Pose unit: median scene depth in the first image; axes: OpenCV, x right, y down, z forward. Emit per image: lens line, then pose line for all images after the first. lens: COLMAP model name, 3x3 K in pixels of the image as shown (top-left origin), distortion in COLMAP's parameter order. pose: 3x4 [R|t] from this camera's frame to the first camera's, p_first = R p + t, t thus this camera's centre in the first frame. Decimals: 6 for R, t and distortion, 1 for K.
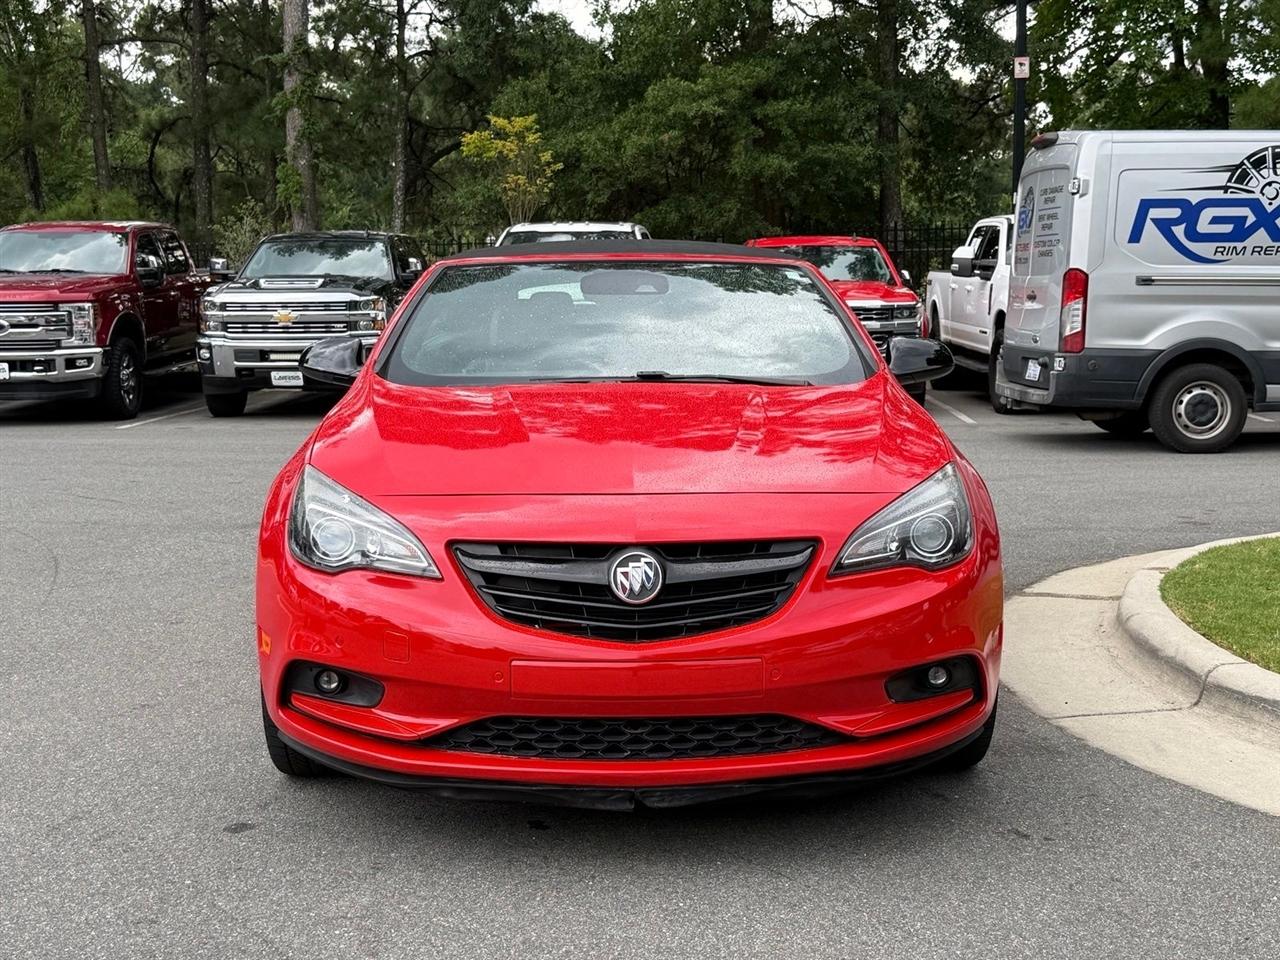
lens RADIAL K [[1656.6, 0, 640.0], [0, 1656.6, 480.0], [0, 0, 1]] dist [0.219911, -0.526101]
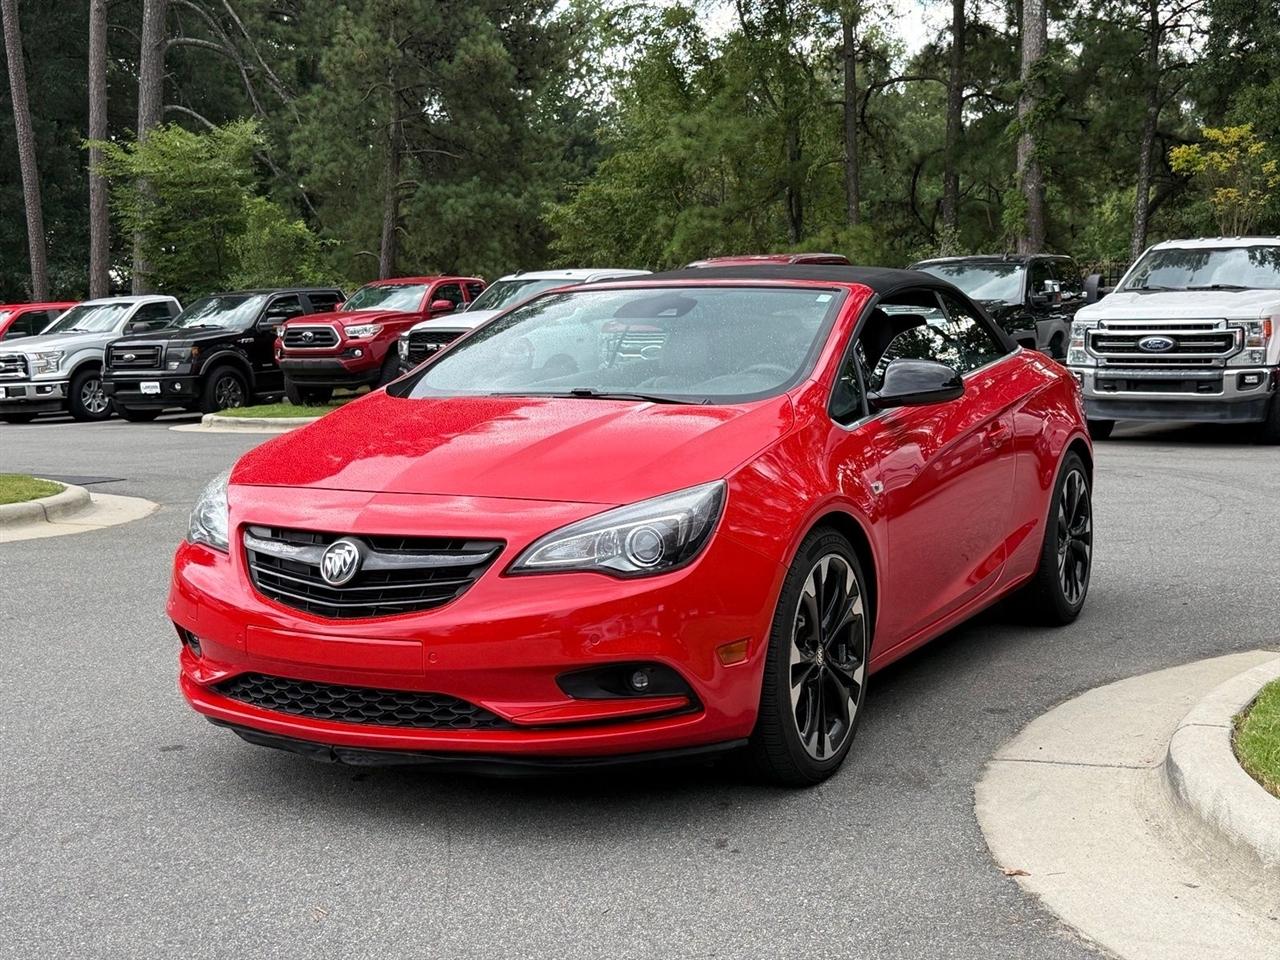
lens RADIAL K [[1656.6, 0, 640.0], [0, 1656.6, 480.0], [0, 0, 1]] dist [0.219911, -0.526101]
pose [[0.871029, 0.043699, -0.489283, 0.570503], [-0.050665, 0.998715, -0.000998, -0.005847], [0.488611, 0.025659, 0.872124, 0.071288]]
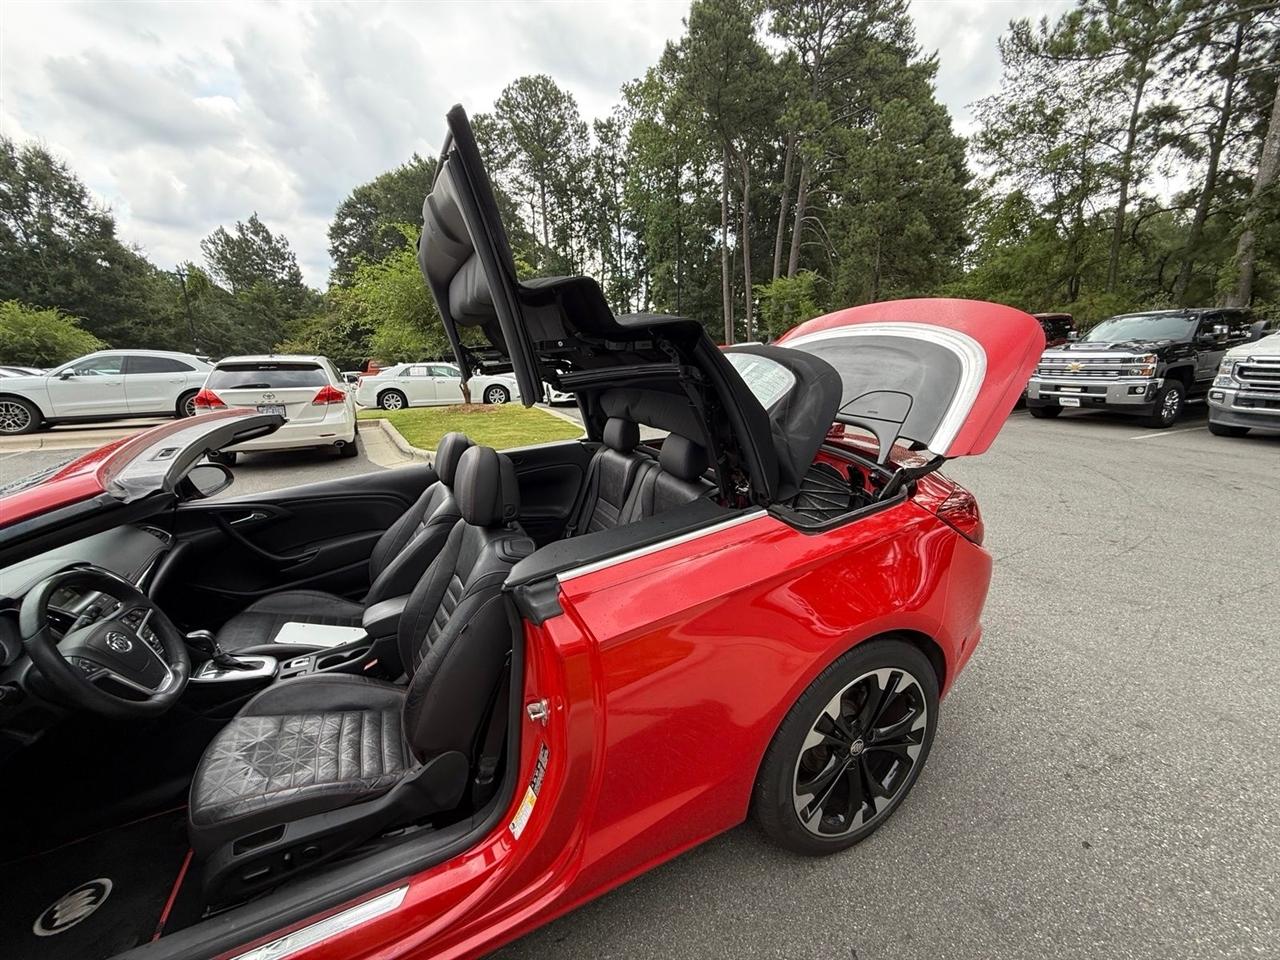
lens RADIAL K [[510.8, 0, 635.7], [0, 510.8, 481.6], [0, 0, 1]] dist [-0.000616, 0.000396]
pose [[0.400579, 0.222049, -0.888949, 0.379655], [-0.075589, 0.974892, 0.209455, -0.204833], [0.913139, -0.016709, 0.407306, 1.280990]]
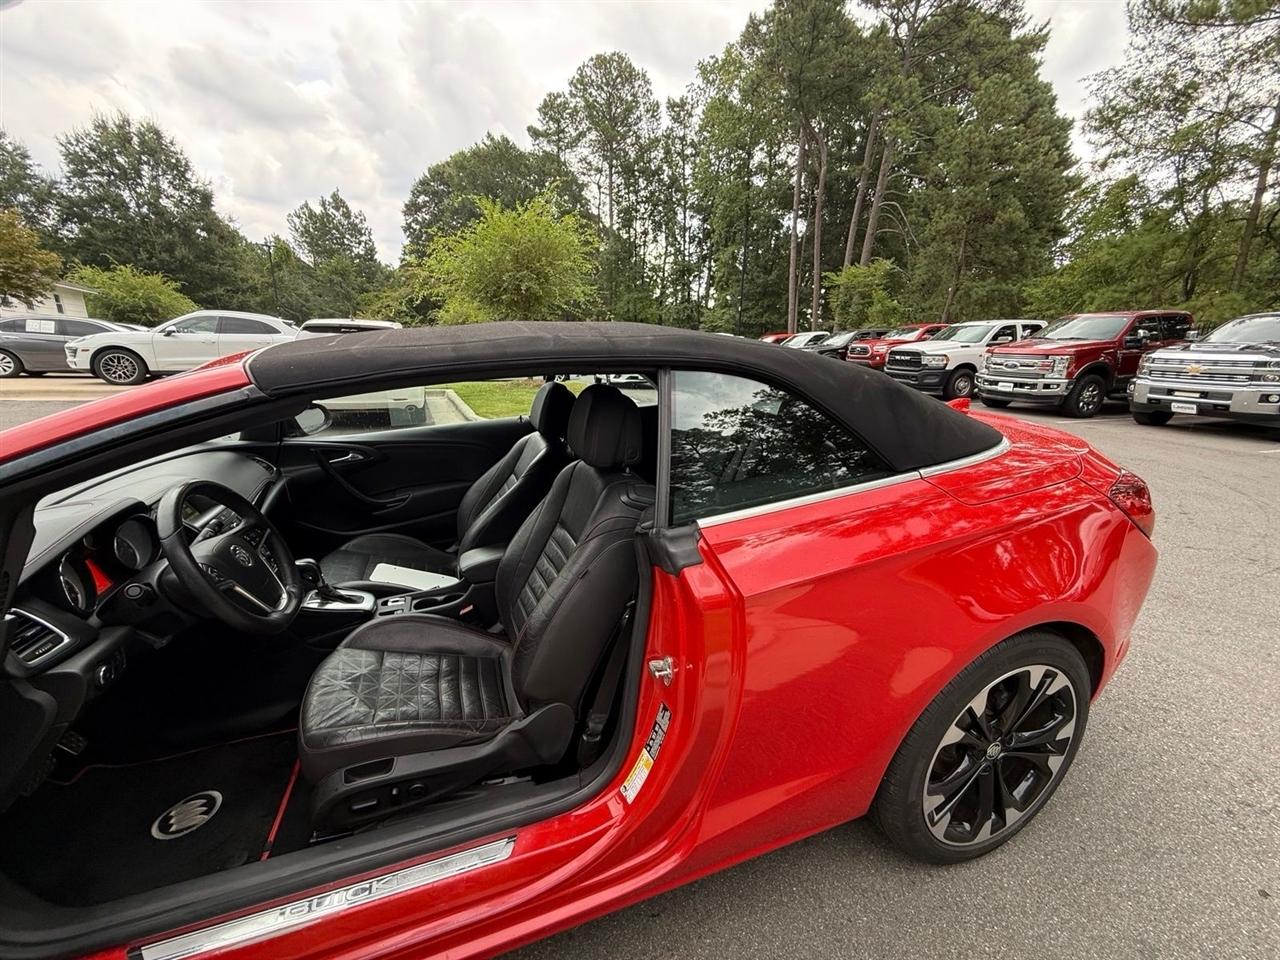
lens RADIAL K [[510.8, 0, 635.7], [0, 510.8, 481.6], [0, 0, 1]] dist [-0.000616, 0.000396]
pose [[0.302735, 0.268180, -0.914566, 0.346314], [-0.120296, 0.962673, 0.242467, -0.174080], [0.945452, 0.036615, 0.323696, 1.249398]]
